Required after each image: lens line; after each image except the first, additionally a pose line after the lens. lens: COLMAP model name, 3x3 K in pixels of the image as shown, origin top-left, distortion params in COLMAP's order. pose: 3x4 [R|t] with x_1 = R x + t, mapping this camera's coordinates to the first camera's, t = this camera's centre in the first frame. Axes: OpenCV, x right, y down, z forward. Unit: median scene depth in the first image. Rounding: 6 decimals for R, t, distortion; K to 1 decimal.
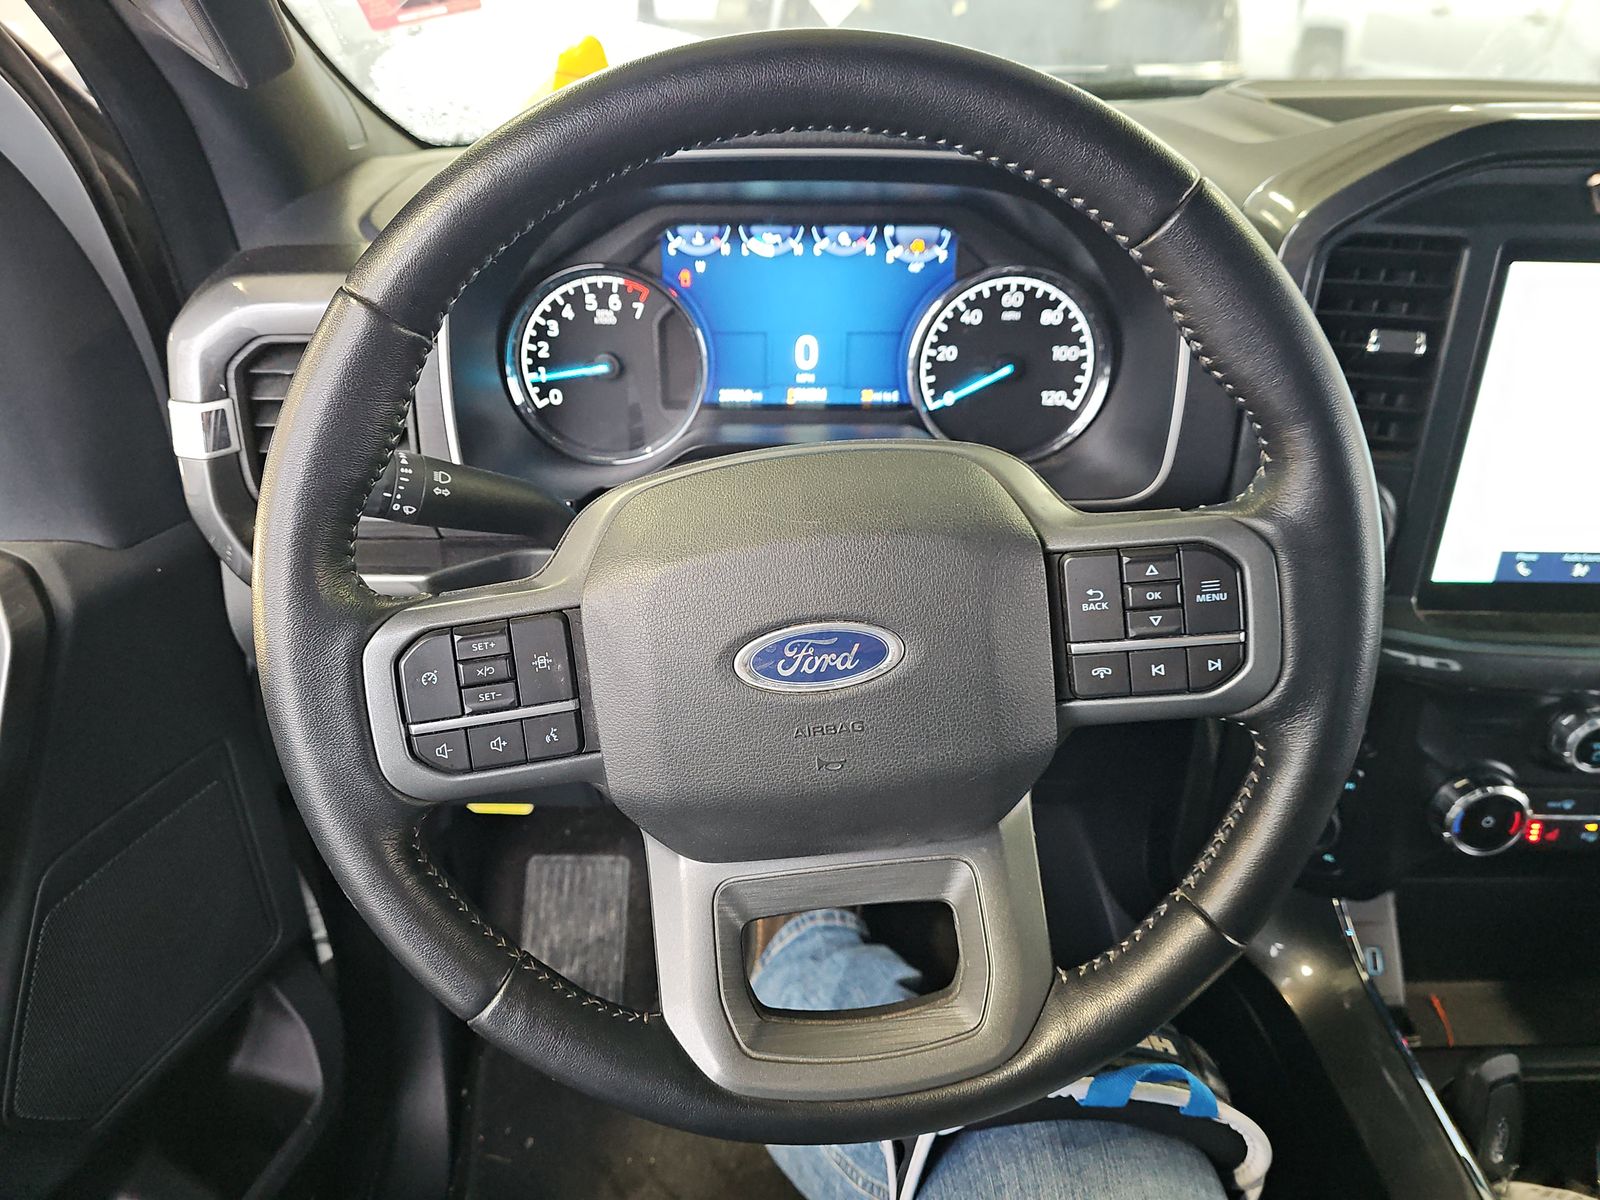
lens RADIAL K [[1053.5, 0, 797.4], [0, 1053.5, 612.6], [0, 0, 1]] dist [0.023702, -0.019503]
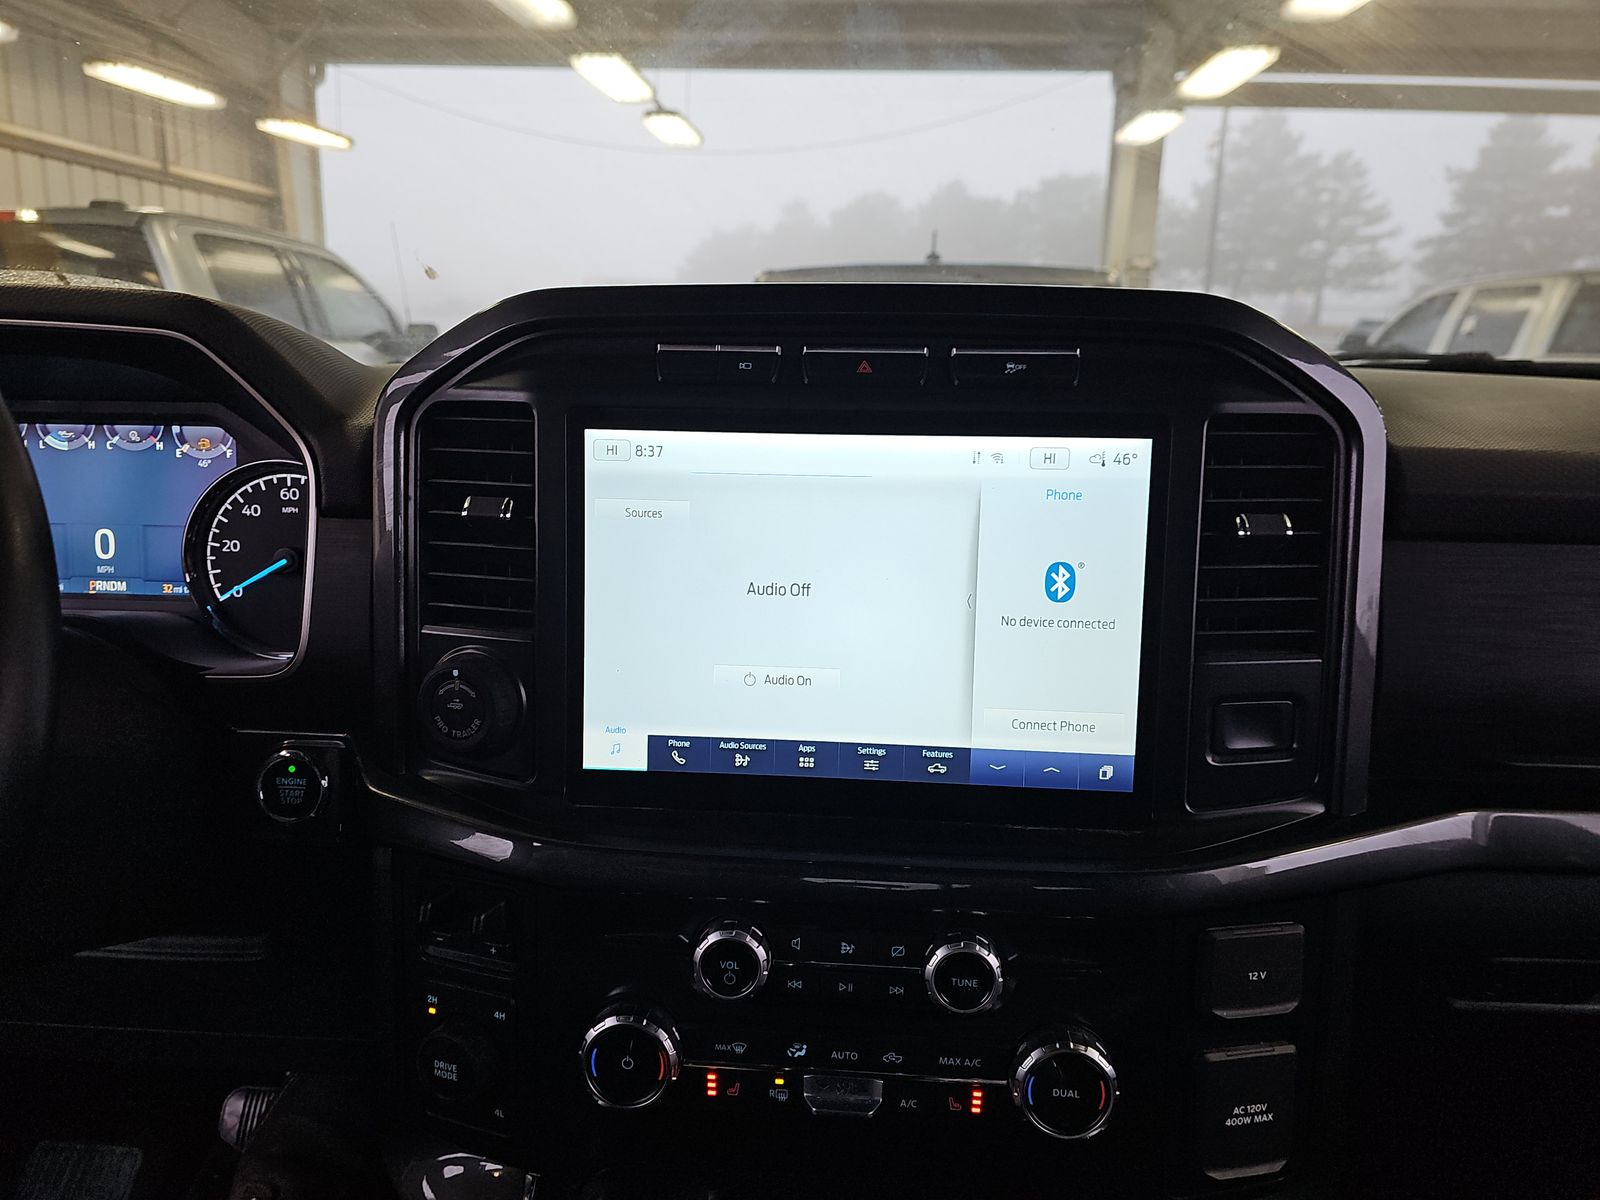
lens RADIAL K [[1053.5, 0, 801.7], [0, 1053.5, 597.5], [0, 0, 1]] dist [0.023702, -0.019503]
pose [[0.998454, 0.018292, -0.052496, 0.741659], [-0.033936, 0.948502, -0.314947, 0.096915], [0.044032, 0.316241, 0.947656, 0.099688]]
